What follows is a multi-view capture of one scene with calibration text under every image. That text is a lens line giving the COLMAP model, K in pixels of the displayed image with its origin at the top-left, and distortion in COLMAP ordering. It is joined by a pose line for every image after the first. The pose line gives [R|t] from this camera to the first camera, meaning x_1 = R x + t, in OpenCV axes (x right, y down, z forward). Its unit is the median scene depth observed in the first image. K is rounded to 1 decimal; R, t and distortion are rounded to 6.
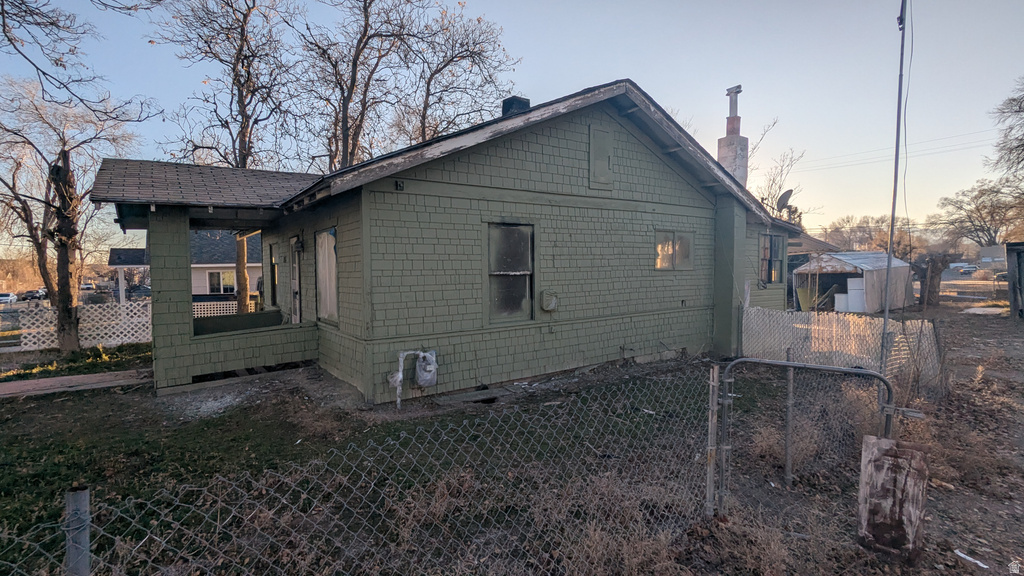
lens RADIAL K [[482.3, 0, 514.8], [0, 482.3, 289.6], [0, 0, 1]] dist [0.002304, -0.000579]
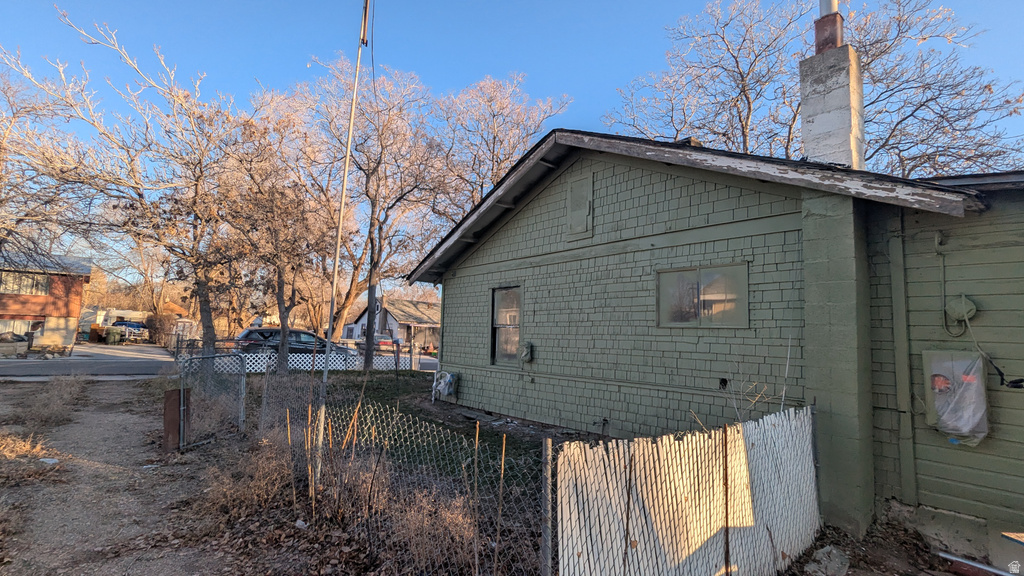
lens RADIAL K [[482.3, 0, 514.8], [0, 482.3, 289.6], [0, 0, 1]] dist [0.002304, -0.000579]
pose [[0.080060, -0.080394, -0.993543, 1.086560], [-0.073178, 0.993579, -0.086294, -0.019933], [0.994100, 0.079614, 0.073663, 0.805979]]
